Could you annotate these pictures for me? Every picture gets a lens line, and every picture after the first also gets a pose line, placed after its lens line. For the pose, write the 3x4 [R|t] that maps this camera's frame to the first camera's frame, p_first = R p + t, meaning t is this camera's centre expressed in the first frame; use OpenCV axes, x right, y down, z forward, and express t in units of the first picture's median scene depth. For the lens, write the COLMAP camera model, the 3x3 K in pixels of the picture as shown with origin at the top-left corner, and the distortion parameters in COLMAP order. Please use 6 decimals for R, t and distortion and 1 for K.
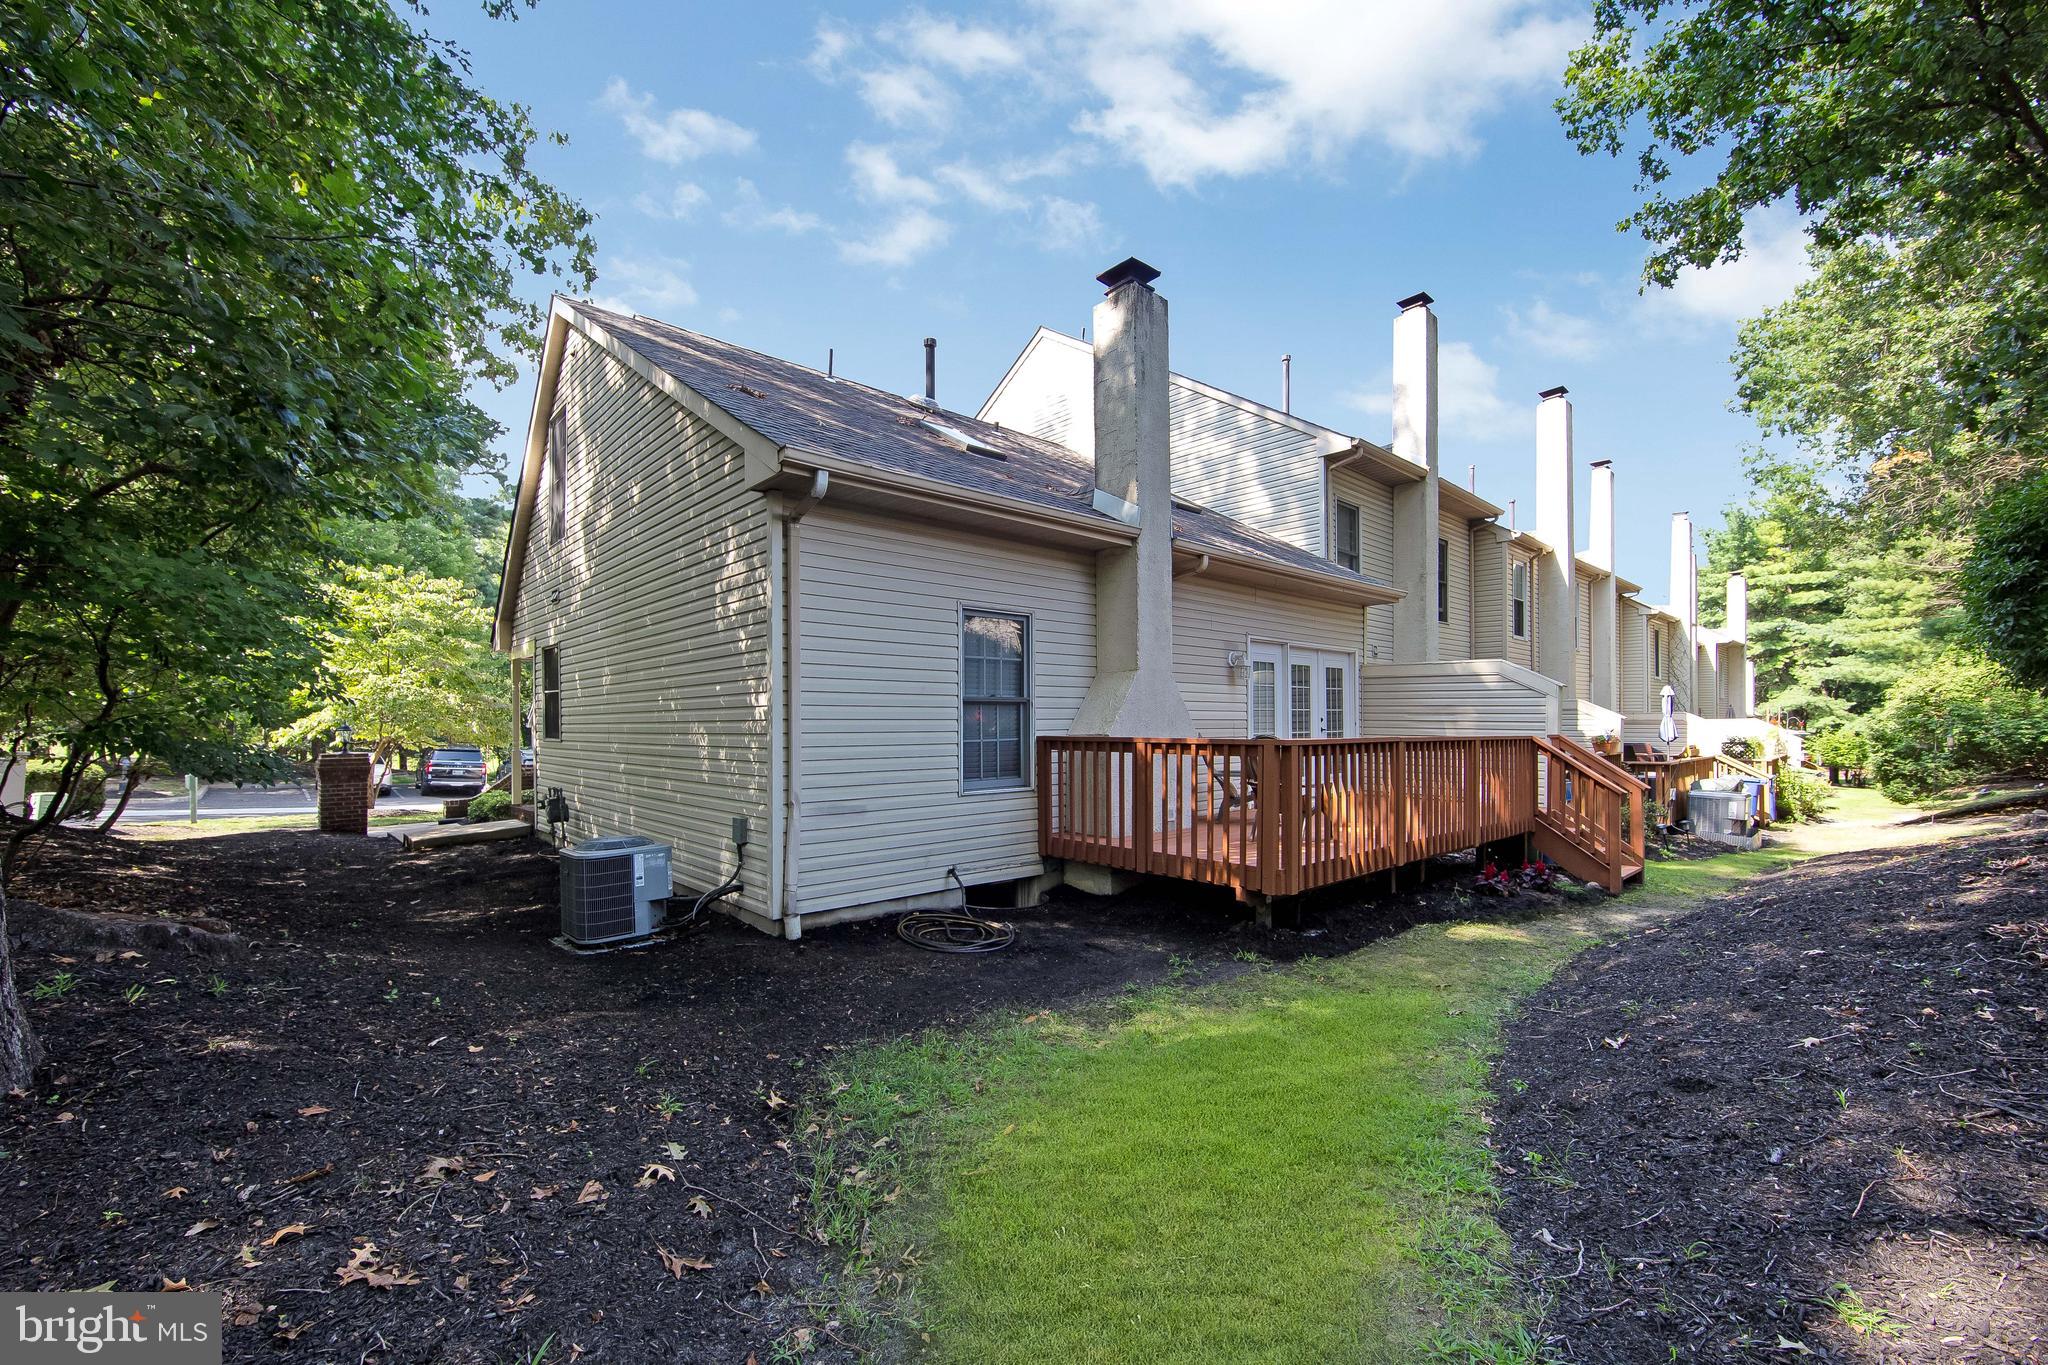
lens RADIAL K [[813.2, 0, 1015.6], [0, 813.2, 717.2], [0, 0, 1]] dist [-0.003979, 0.000220]
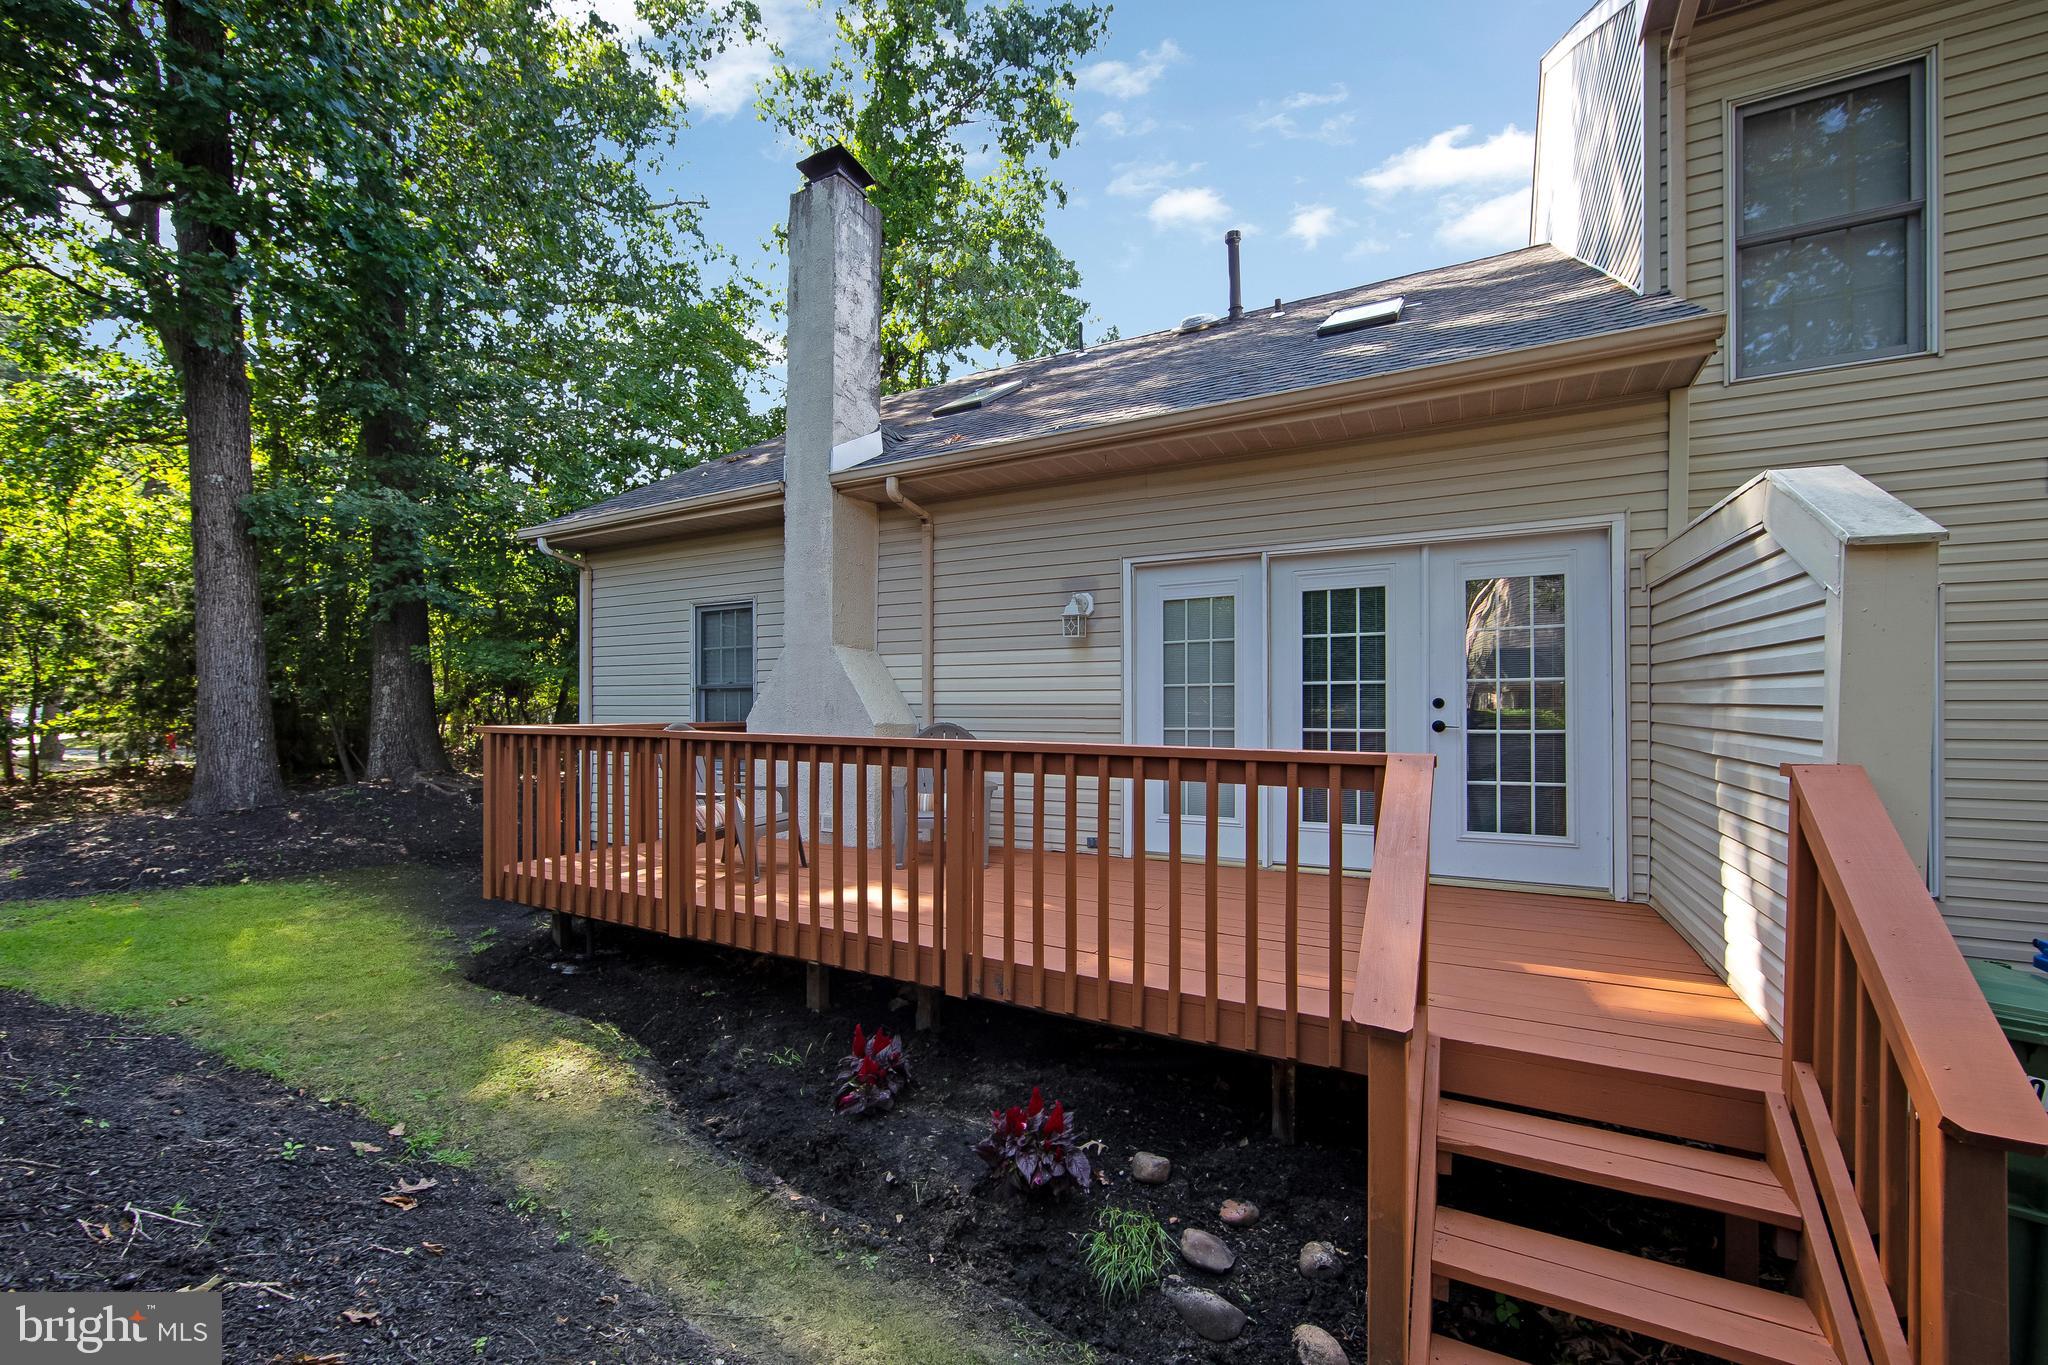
lens RADIAL K [[820.2, 0, 1014.4], [0, 820.2, 705.2], [0, 0, 1]] dist [-0.000706, 0.000136]
pose [[0.325614, -0.002227, -0.945500, 0.765994], [0.001904, 0.999997, -0.001700, 0.003890], [0.945501, -0.001247, 0.325617, 0.690339]]
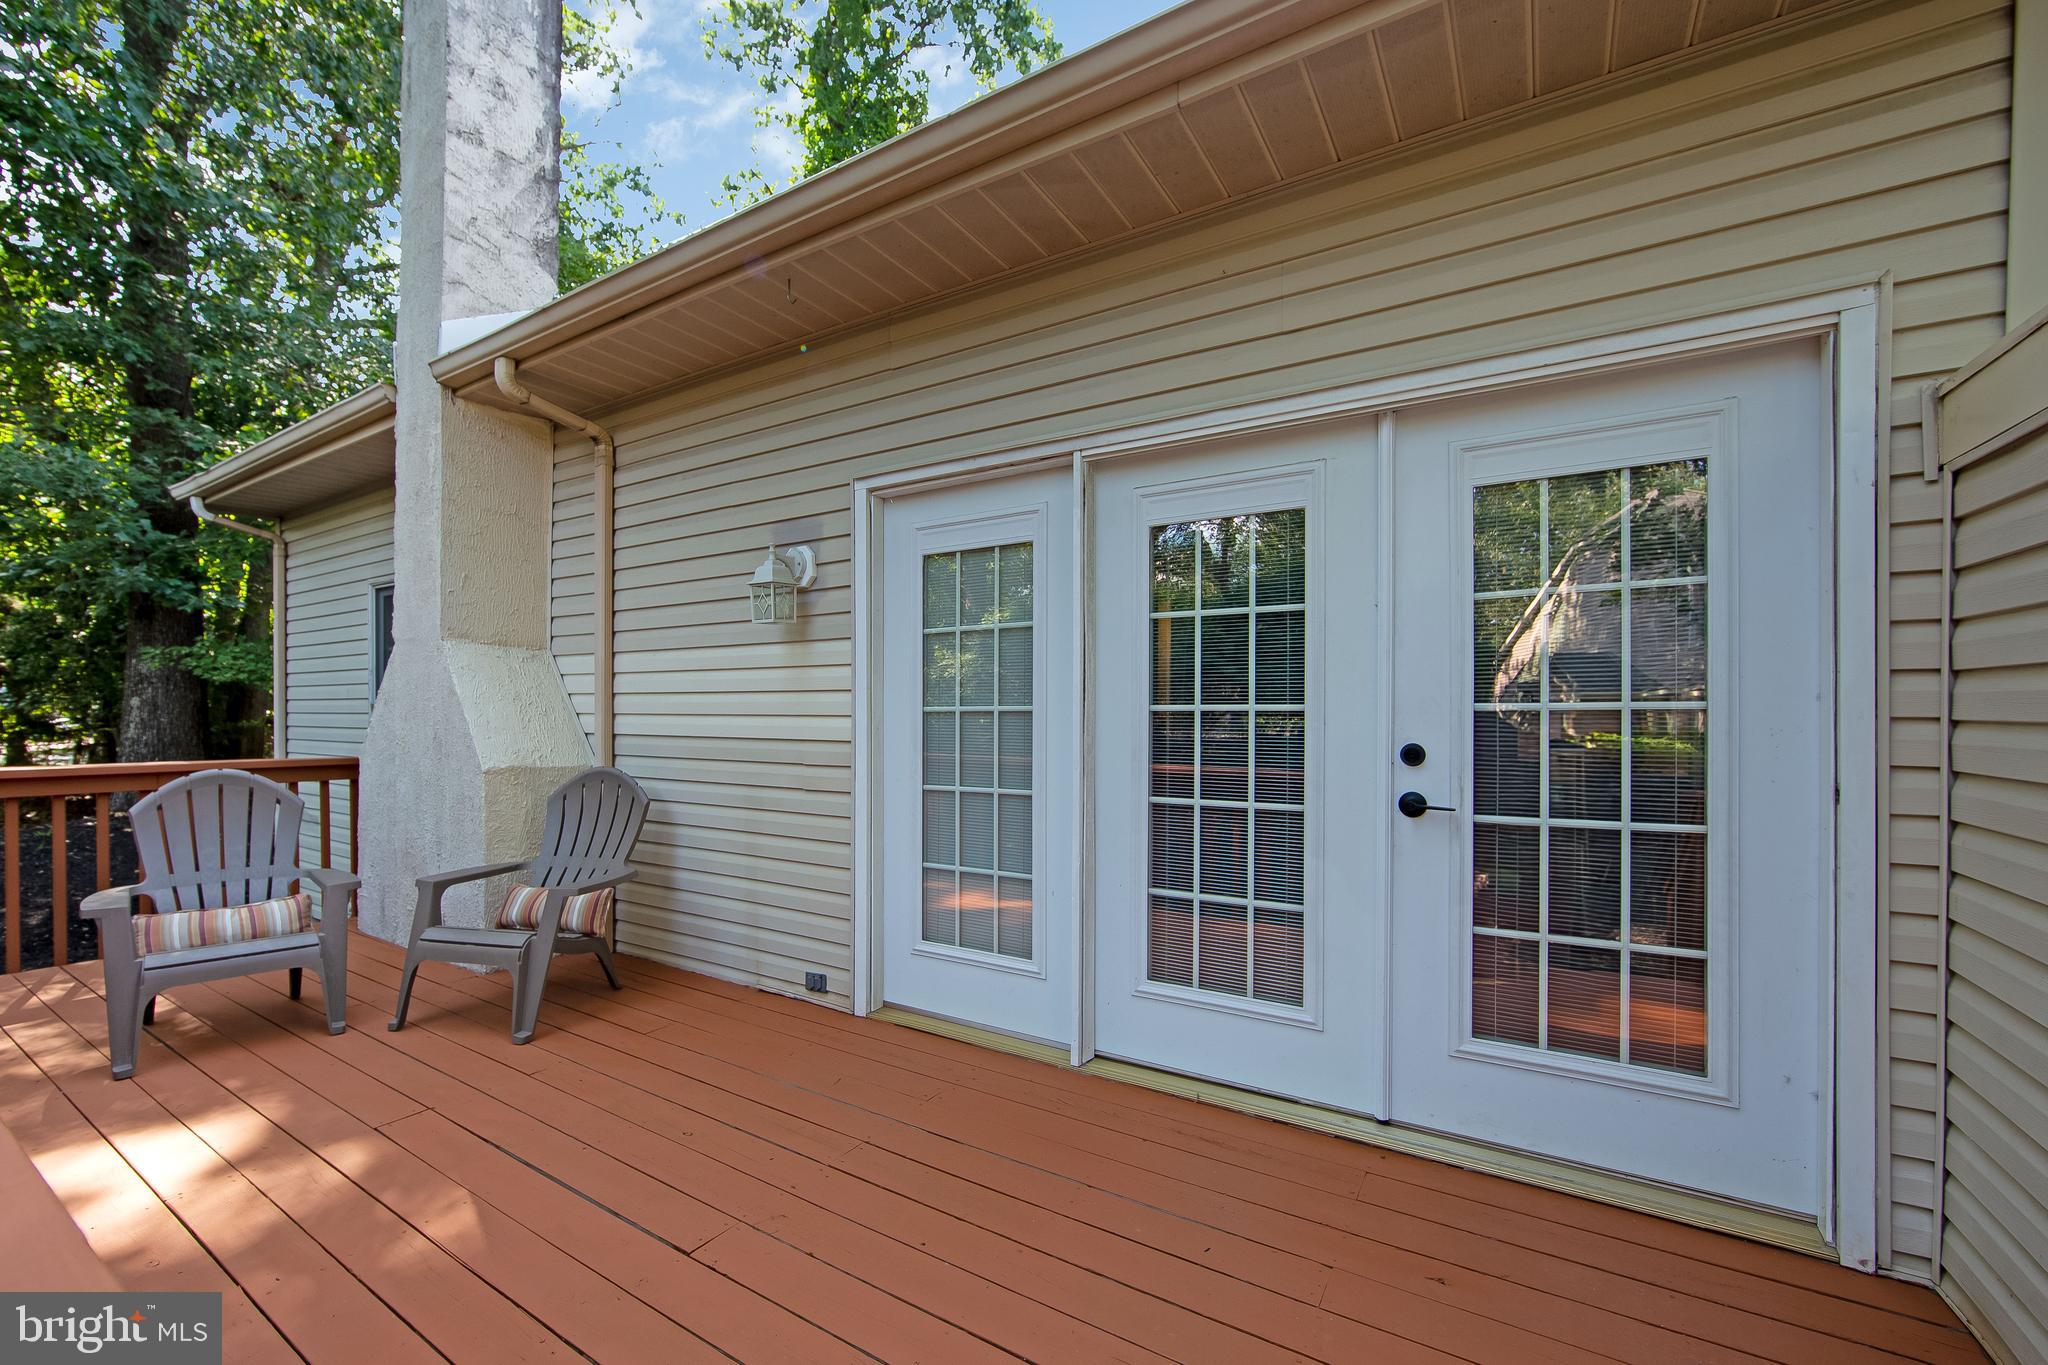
lens RADIAL K [[813.2, 0, 1015.6], [0, 813.2, 717.2], [0, 0, 1]] dist [-0.003979, 0.000220]
pose [[0.262902, 0.005758, -0.964805, 0.581140], [-0.001527, 0.999983, 0.005552, -0.008650], [0.964821, 0.000013, 0.262906, 0.914710]]
